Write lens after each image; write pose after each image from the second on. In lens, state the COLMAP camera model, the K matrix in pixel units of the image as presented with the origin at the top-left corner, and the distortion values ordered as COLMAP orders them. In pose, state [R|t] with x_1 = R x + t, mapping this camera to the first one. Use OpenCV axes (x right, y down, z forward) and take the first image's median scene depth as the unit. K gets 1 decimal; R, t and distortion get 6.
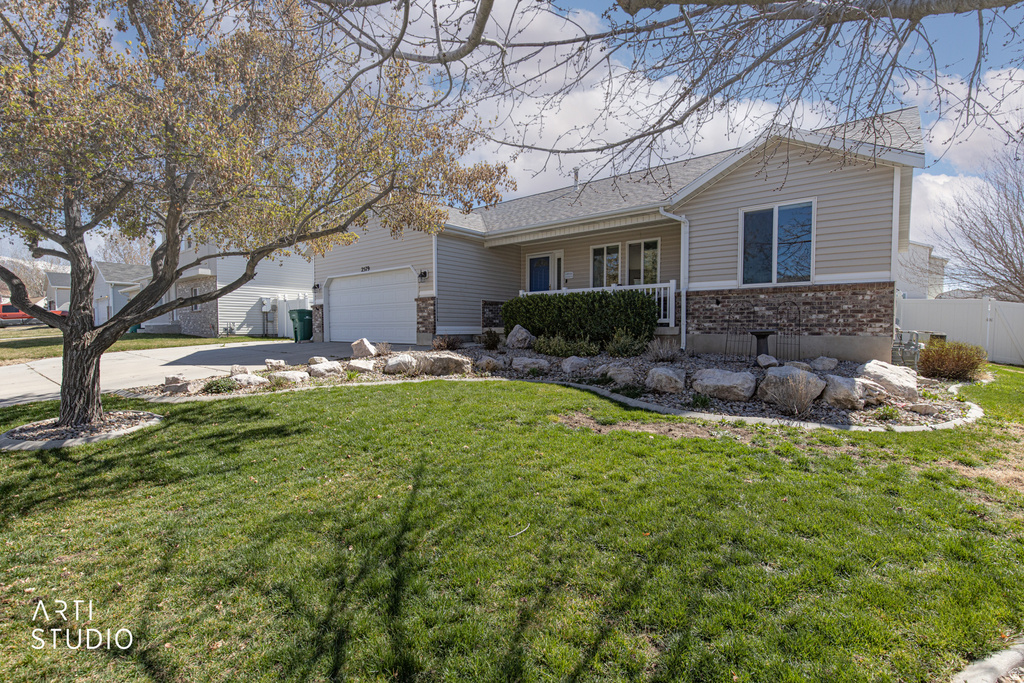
lens RADIAL K [[480.1, 0, 506.1], [0, 480.1, 336.4], [0, 0, 1]] dist [0.006100, -0.000466]
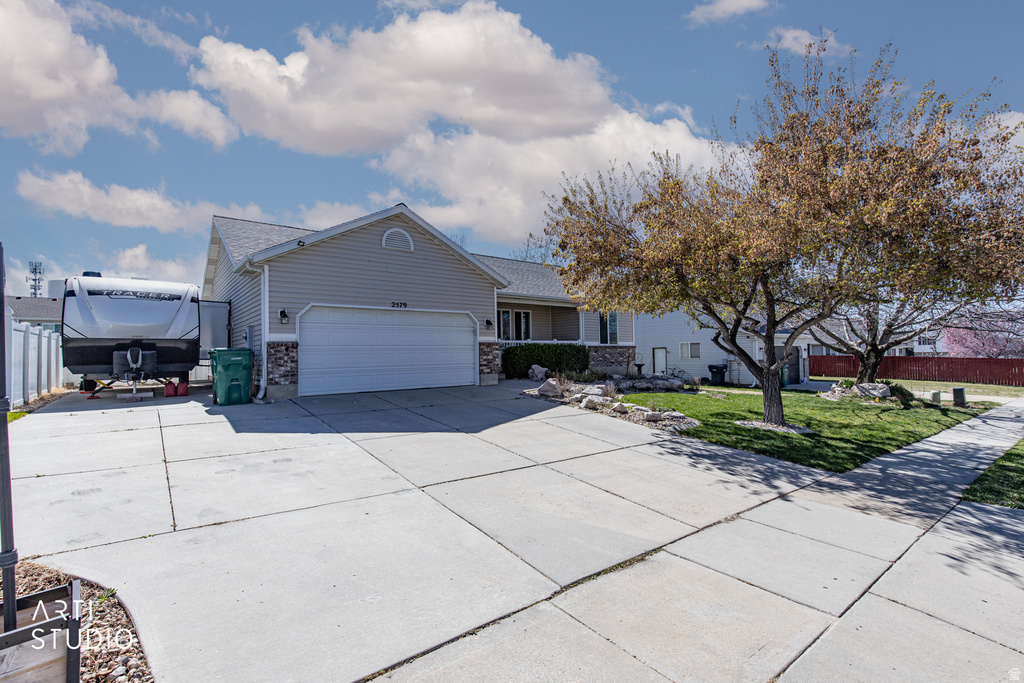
lens RADIAL K [[480.1, 0, 526.0], [0, 480.1, 348.7], [0, 0, 1]] dist [0.006100, -0.000466]
pose [[0.163878, 0.012282, 0.986404, -1.633088], [0.034253, 0.999249, -0.018133, -0.055469], [-0.985886, 0.036759, 0.163334, 0.933101]]
